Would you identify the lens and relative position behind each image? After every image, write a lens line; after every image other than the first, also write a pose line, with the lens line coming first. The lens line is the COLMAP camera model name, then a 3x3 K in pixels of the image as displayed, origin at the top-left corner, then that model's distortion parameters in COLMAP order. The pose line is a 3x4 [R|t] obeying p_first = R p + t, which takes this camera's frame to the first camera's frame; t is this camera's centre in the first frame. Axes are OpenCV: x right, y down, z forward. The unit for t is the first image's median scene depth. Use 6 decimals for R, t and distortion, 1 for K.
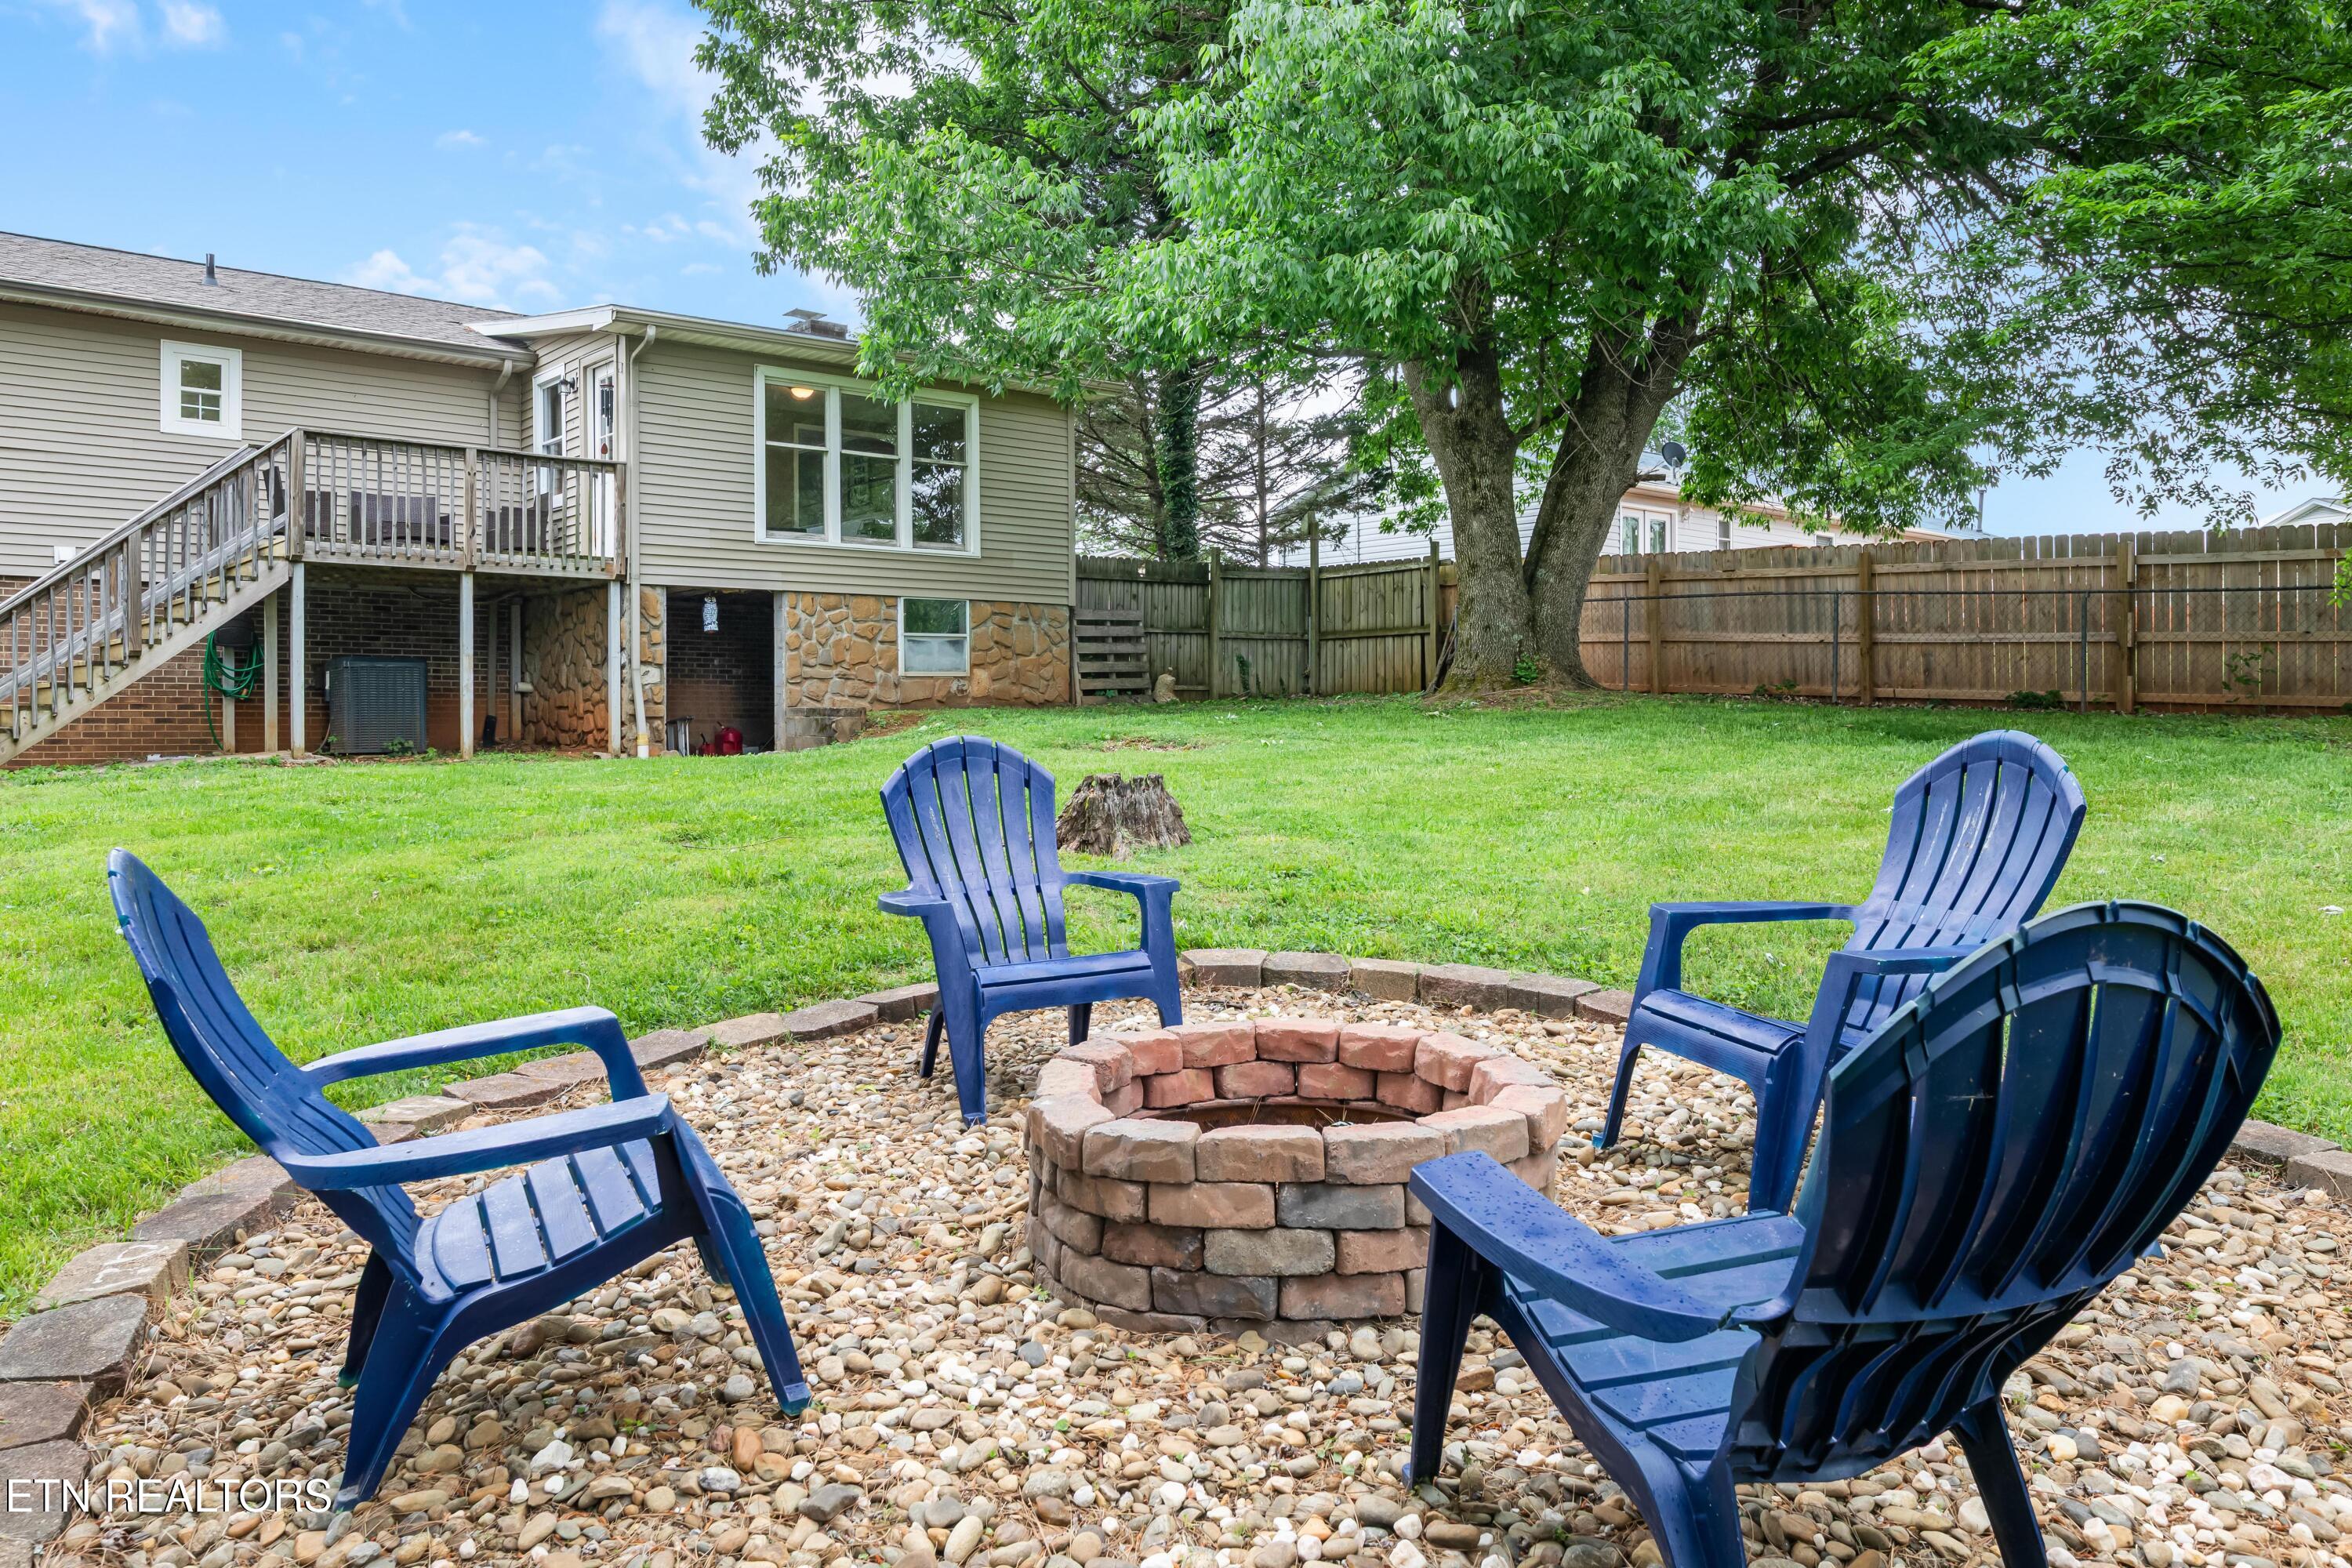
lens RADIAL K [[1601.9, 0, 1116.1], [0, 1601.9, 718.1], [0, 0, 1]] dist [0.013065, -0.012740]
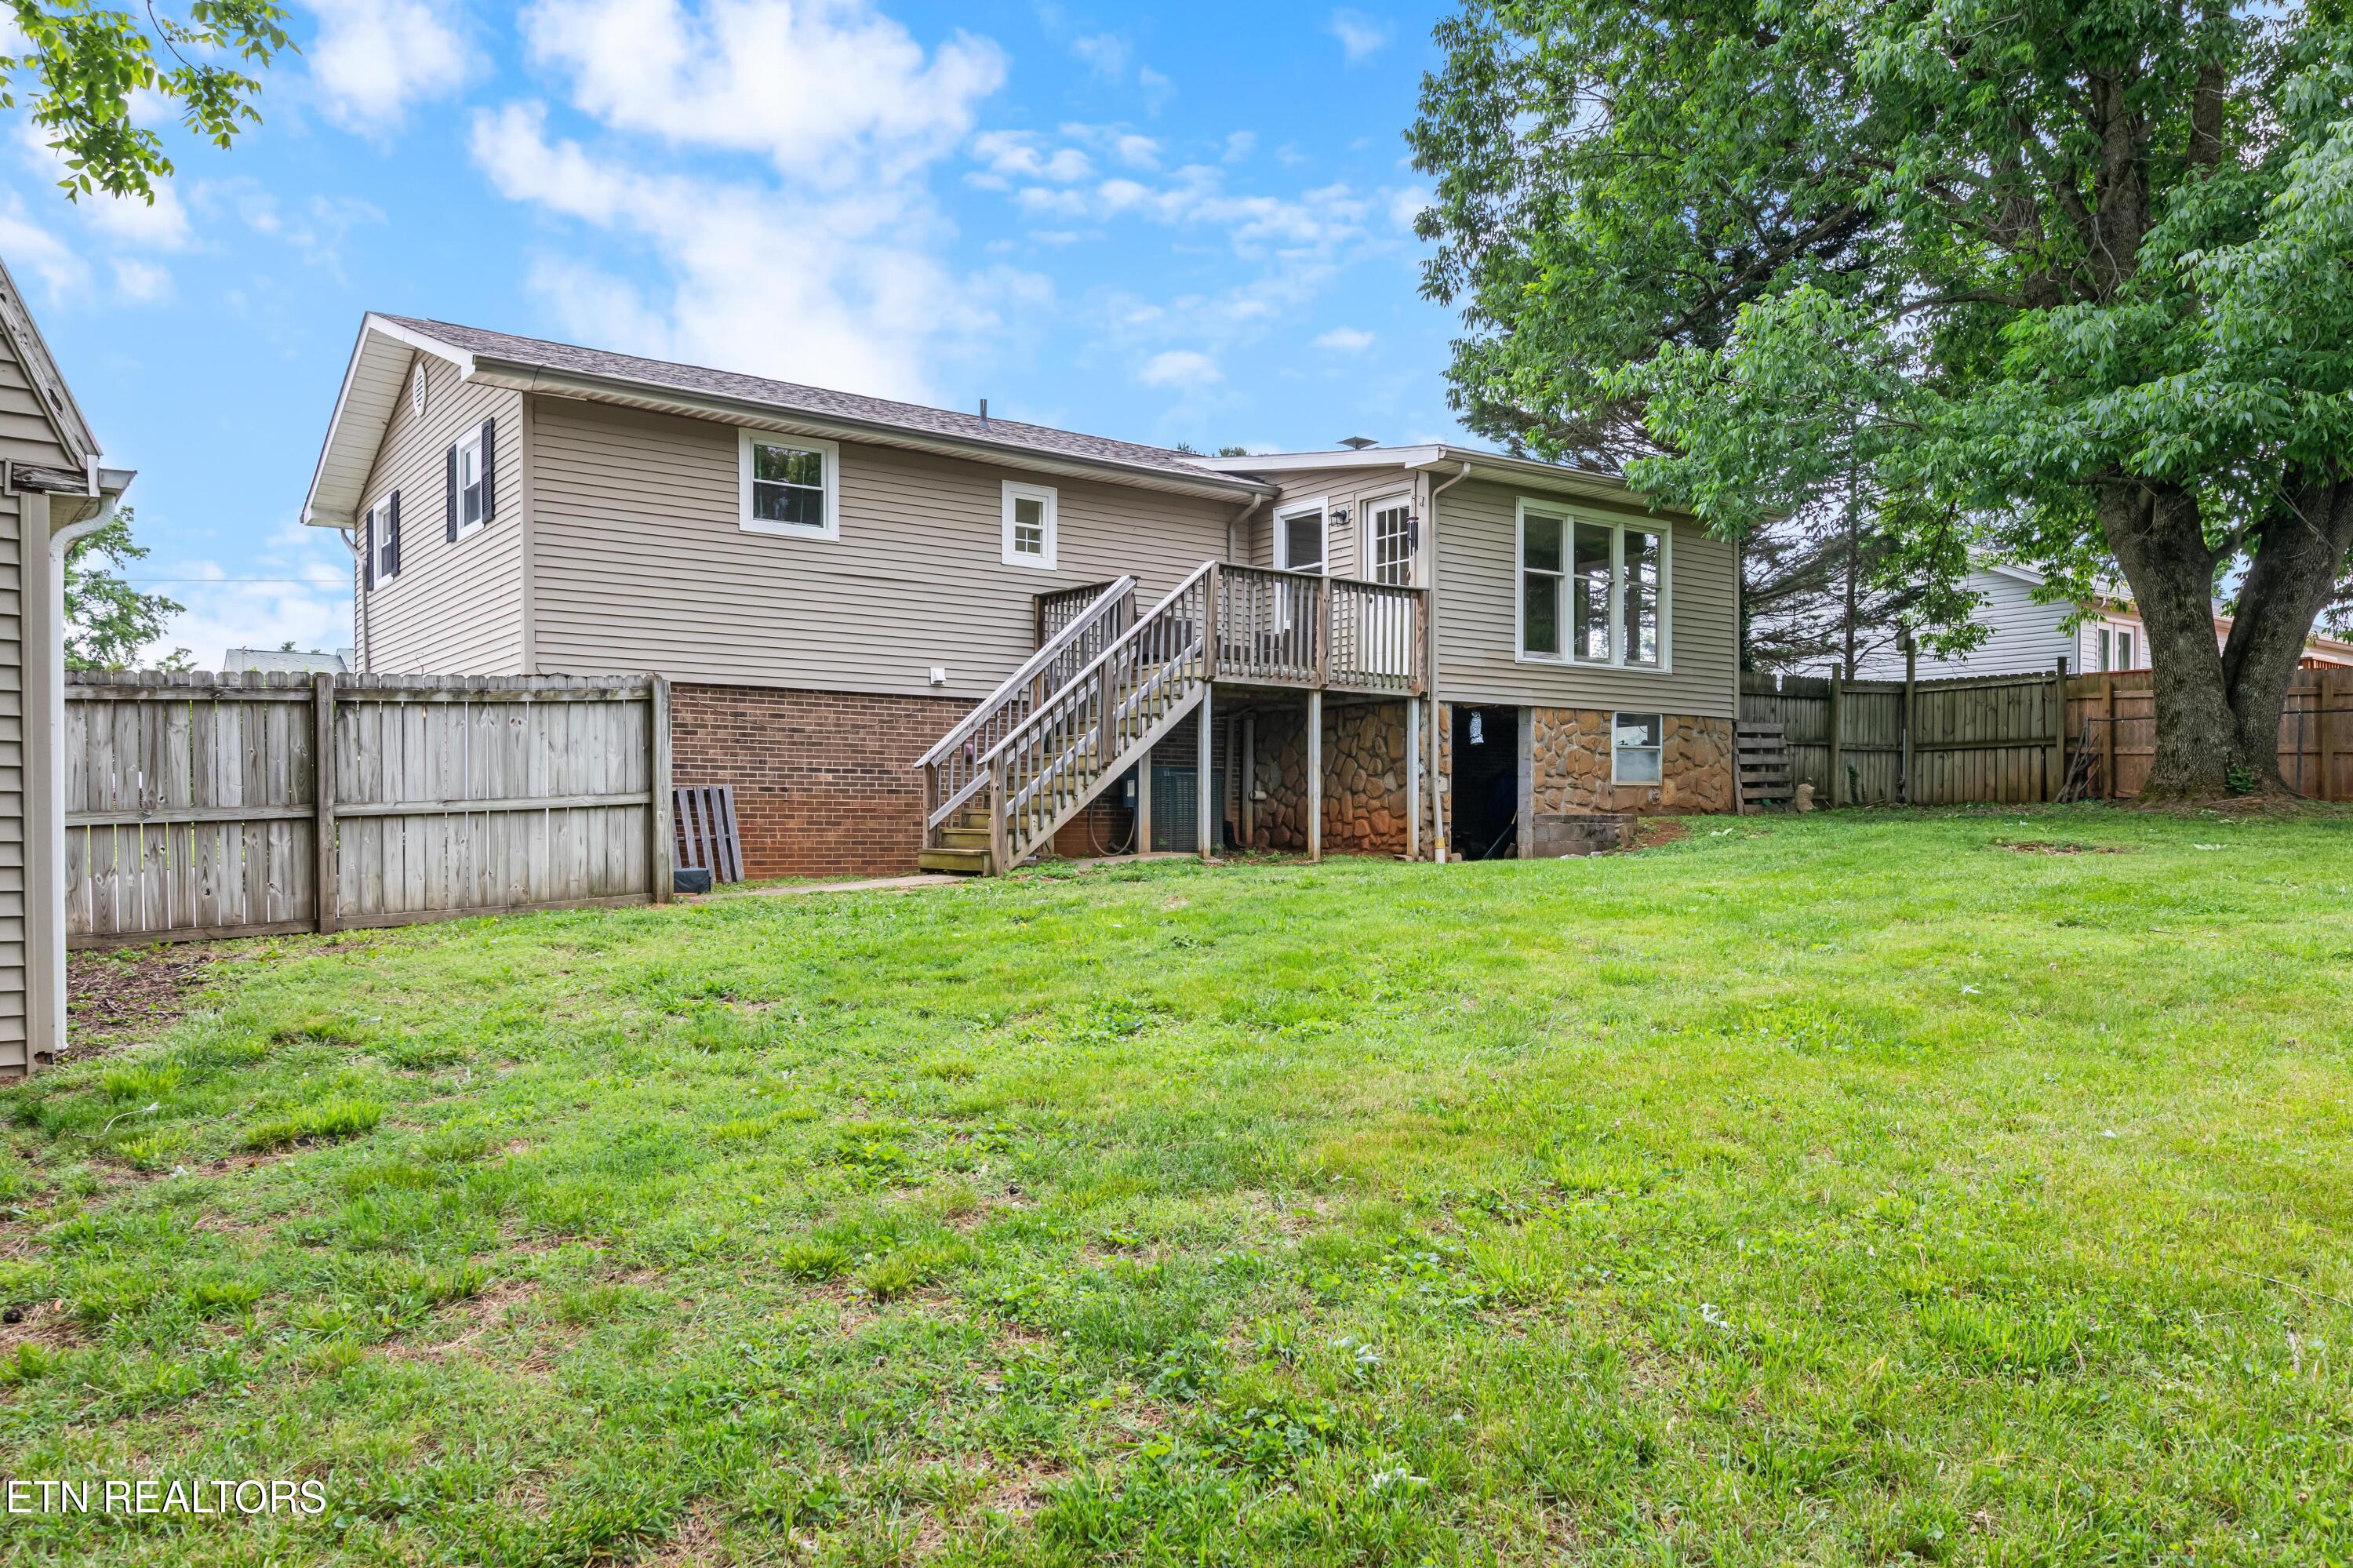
lens RADIAL K [[1602.6, 0, 1233.6], [0, 1602.6, 825.5], [0, 0, 1]] dist [0.013065, -0.012740]
pose [[0.998238, 0.003408, -0.059243, -0.349563], [-0.003517, 0.999992, -0.001733, 0.003341], [0.059236, 0.001938, 0.998242, -0.087633]]
